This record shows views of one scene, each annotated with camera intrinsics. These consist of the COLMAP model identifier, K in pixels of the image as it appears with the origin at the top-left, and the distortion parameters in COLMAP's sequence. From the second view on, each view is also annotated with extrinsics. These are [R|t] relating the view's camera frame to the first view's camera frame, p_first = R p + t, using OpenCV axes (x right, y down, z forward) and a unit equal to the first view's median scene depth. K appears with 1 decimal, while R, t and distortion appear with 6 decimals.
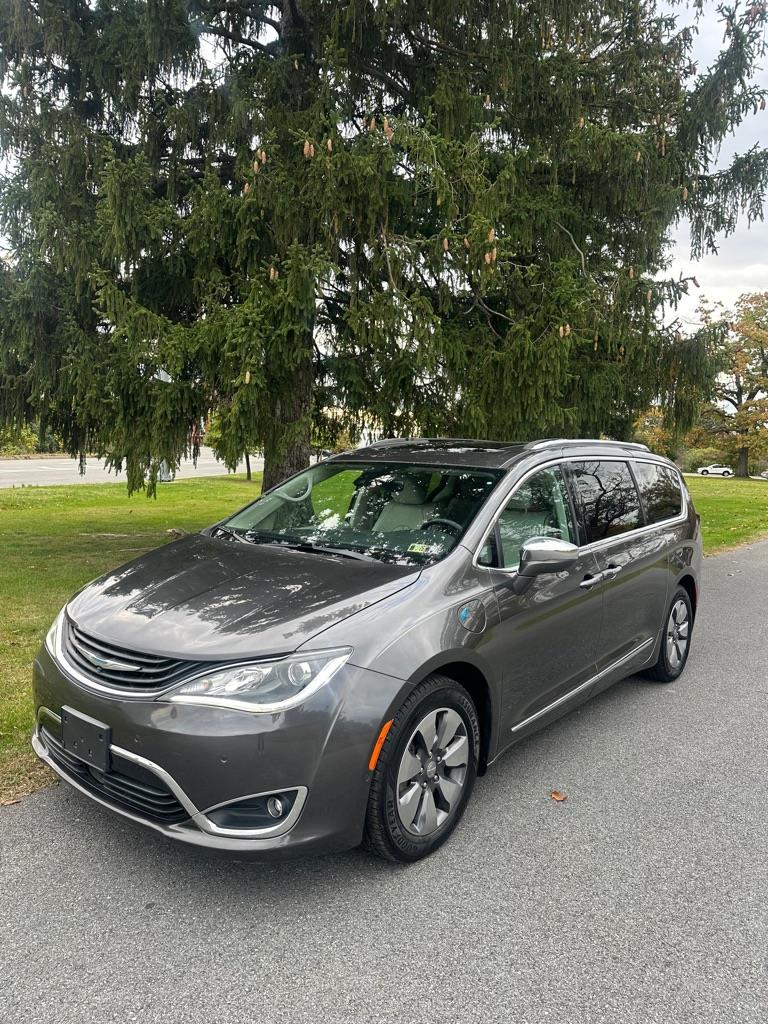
lens RADIAL K [[709.3, 0, 381.1], [0, 709.3, 518.7], [0, 0, 1]] dist [0.029140, -0.034694]
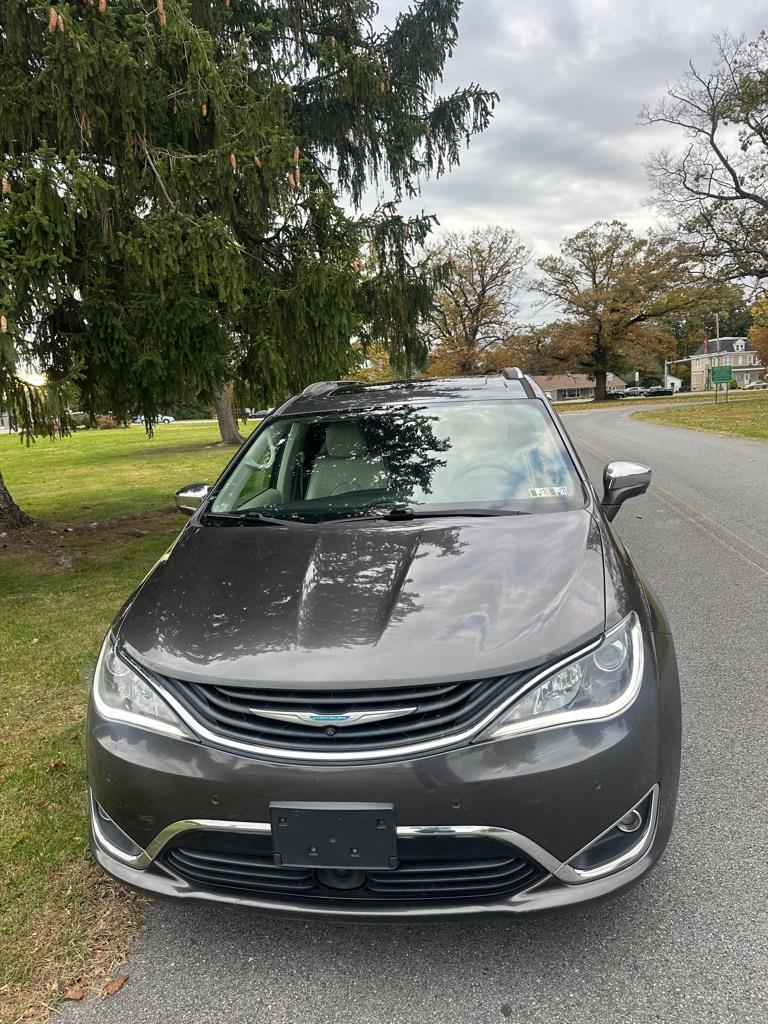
lens RADIAL K [[711.0, 0, 384.0], [0, 711.0, 512.0], [0, 0, 1]] dist [0.066590, -0.112835]
pose [[0.856914, -0.164573, 0.488481, -0.236362], [0.137351, 0.986301, 0.091345, -0.018348], [-0.496823, -0.011181, 0.867780, 0.139172]]
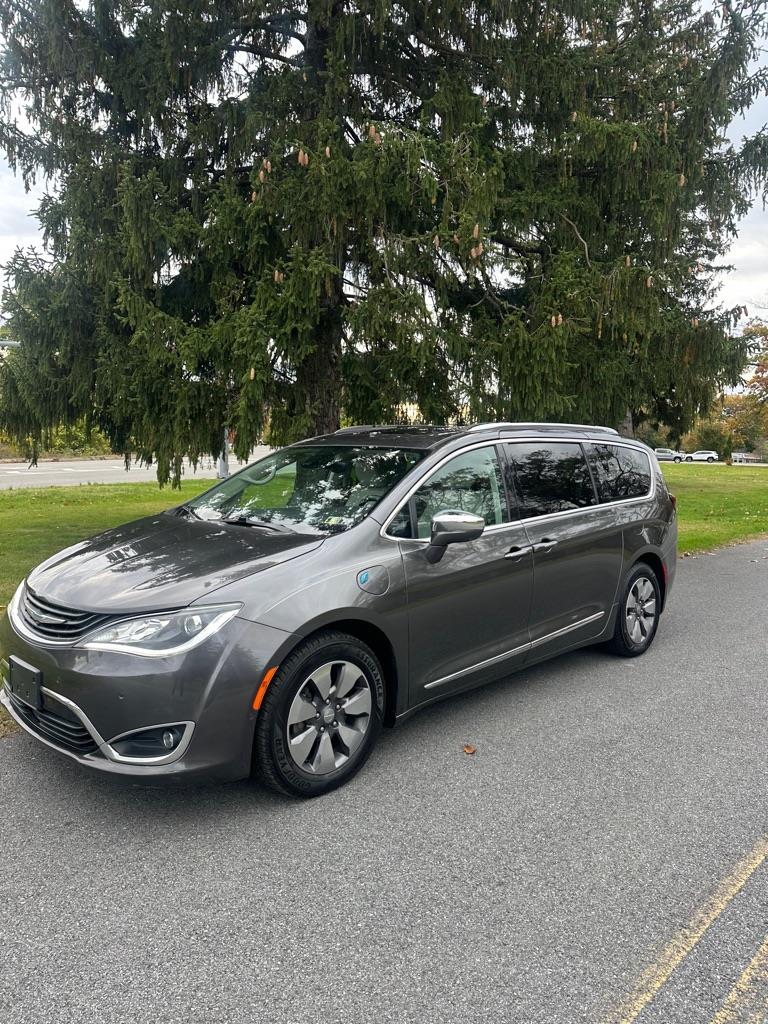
lens RADIAL K [[706.1, 0, 383.7], [0, 706.1, 508.6], [0, 0, 1]] dist [0.038931, -0.044277]
pose [[0.995842, -0.009687, -0.090584, 0.098474], [0.008892, 0.999918, -0.009173, 0.014717], [0.090666, 0.008329, 0.995847, -0.037335]]
